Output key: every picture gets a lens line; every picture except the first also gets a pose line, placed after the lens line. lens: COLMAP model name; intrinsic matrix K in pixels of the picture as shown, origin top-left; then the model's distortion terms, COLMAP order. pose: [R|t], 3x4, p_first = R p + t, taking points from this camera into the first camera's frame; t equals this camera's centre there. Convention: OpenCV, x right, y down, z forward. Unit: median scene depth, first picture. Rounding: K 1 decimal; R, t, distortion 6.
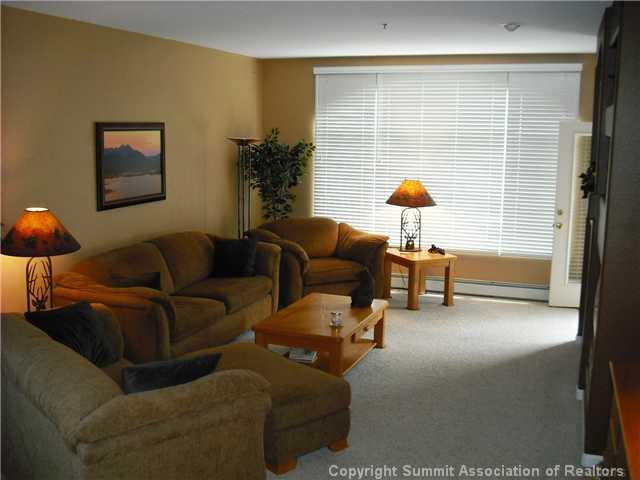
lens RADIAL K [[717.4, 0, 319.5], [0, 717.4, 240.6], [0, 0, 1]] dist [-0.093359, 0.000000]
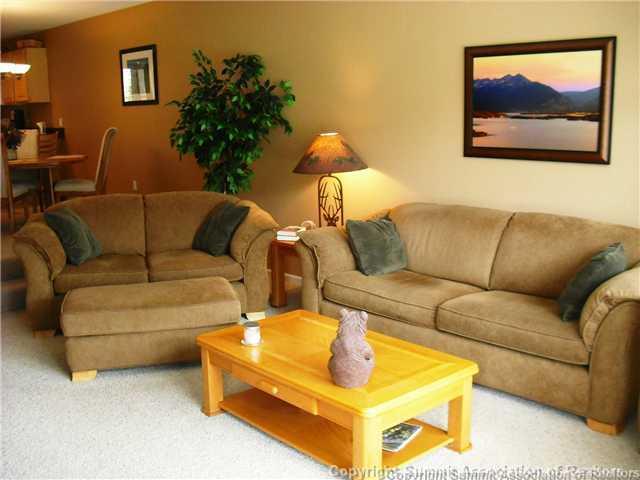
lens RADIAL K [[717.4, 0, 291.2], [0, 717.4, 247.4], [0, 0, 1]] dist [-0.093359, 0.000000]
pose [[-0.469616, 0.153805, -0.869370, 0.518982], [-0.137523, 0.959945, 0.244117, -0.114504], [0.872094, 0.234200, -0.429654, 1.205623]]
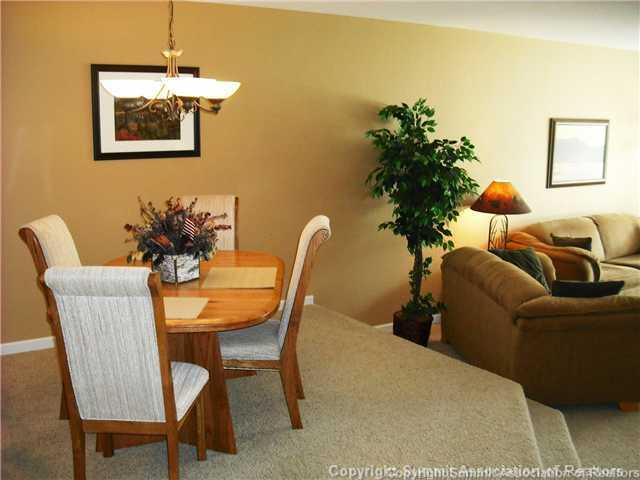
lens RADIAL K [[717.4, 0, 314.9], [0, 717.4, 240.0], [0, 0, 1]] dist [-0.093359, 0.000000]
pose [[0.811722, 0.092345, -0.576697, 0.089521], [-0.090130, 0.995399, 0.032529, 0.047372], [0.577047, 0.025573, 0.816310, -0.265809]]
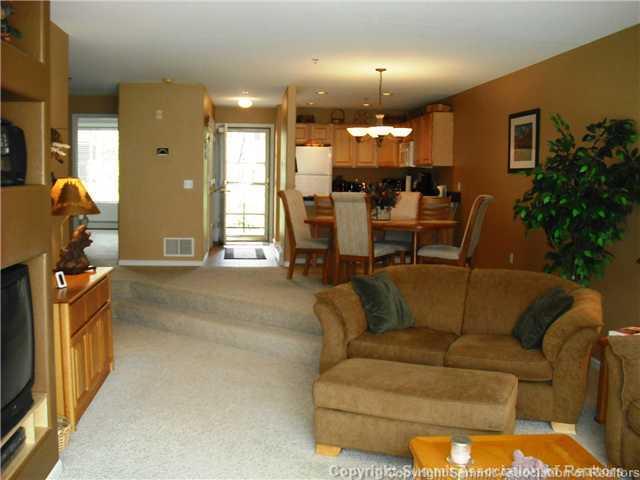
lens RADIAL K [[717.4, 0, 304.8], [0, 717.4, 255.8], [0, 0, 1]] dist [-0.093359, 0.000000]
pose [[-0.900984, 0.010308, -0.433731, 0.328182], [-0.107605, 0.963172, 0.246417, -0.131685], [0.420297, 0.268689, -0.866693, 1.278083]]
